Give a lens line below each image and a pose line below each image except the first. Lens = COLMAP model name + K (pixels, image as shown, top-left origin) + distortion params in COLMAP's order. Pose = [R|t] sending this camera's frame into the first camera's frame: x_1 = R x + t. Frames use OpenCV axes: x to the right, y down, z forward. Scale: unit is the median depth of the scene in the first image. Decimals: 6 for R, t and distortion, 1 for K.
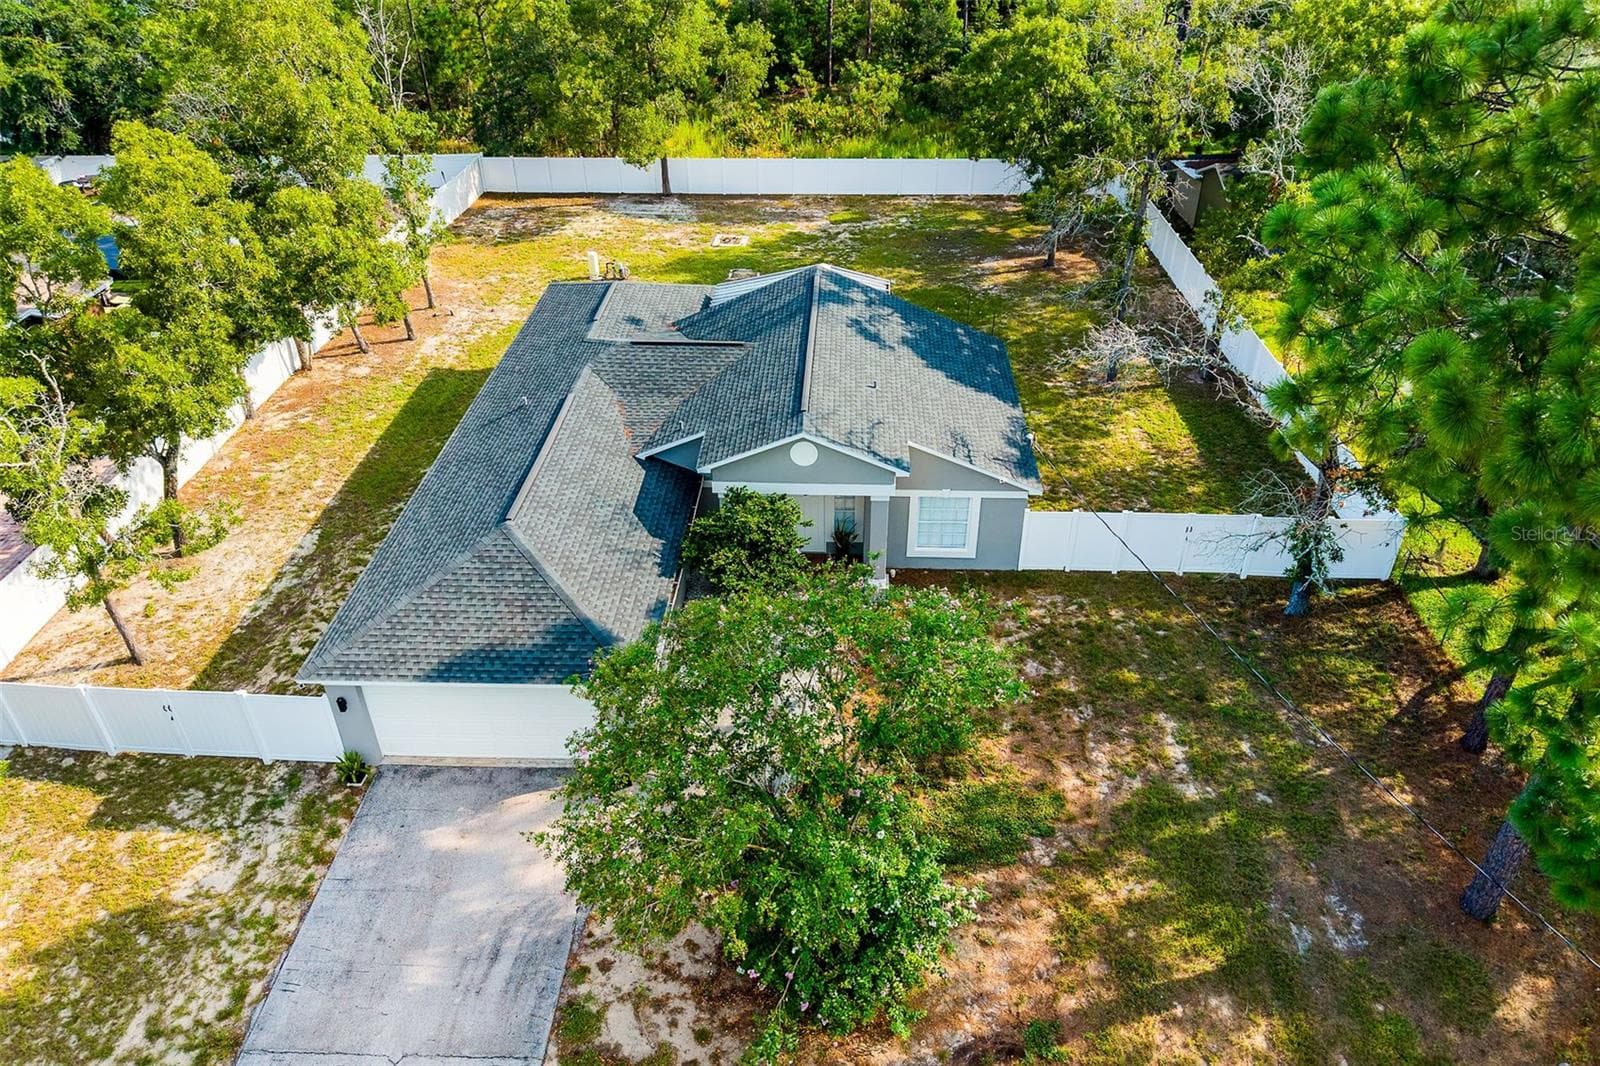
lens RADIAL K [[1082.9, 0, 818.1], [0, 1082.9, 532.5], [0, 0, 1]] dist [0.006714, 0.002126]
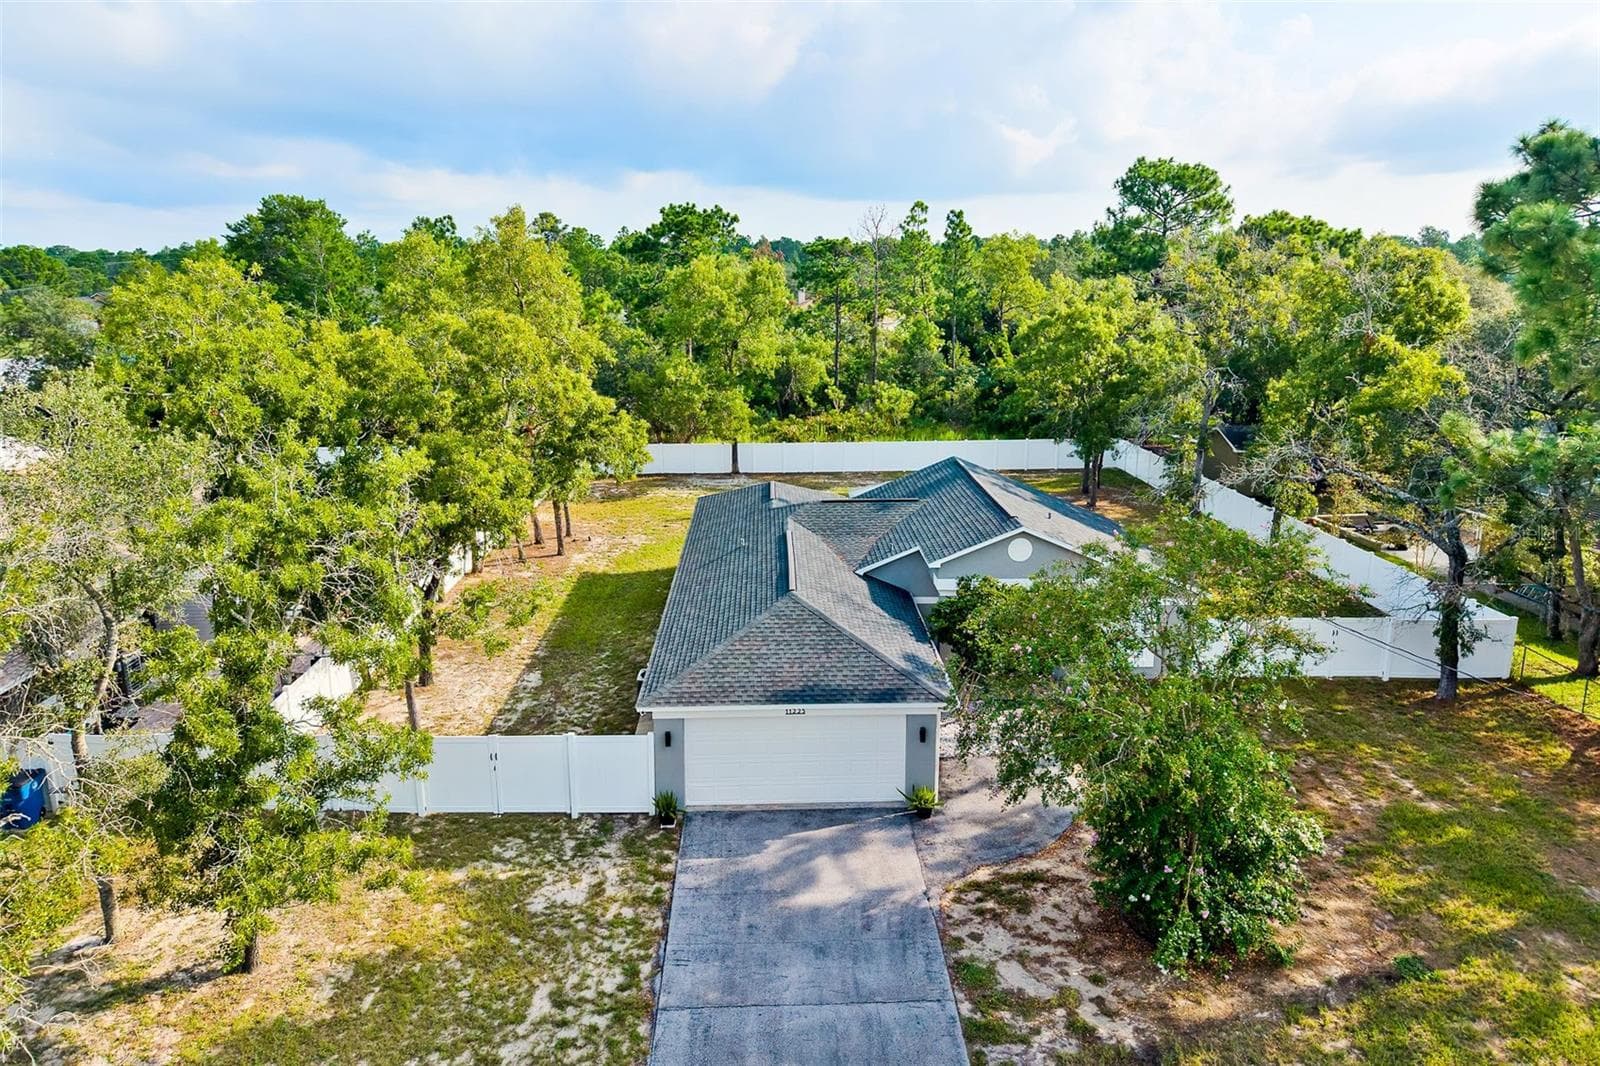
lens RADIAL K [[1071.8, 0, 804.8], [0, 1071.8, 488.6], [0, 0, 1]] dist [0.005488, -0.000810]
pose [[0.997563, -0.014739, 0.068192, -0.354127], [0.039433, 0.925449, -0.376816, 0.319854], [-0.057554, 0.378587, 0.923775, -0.087889]]
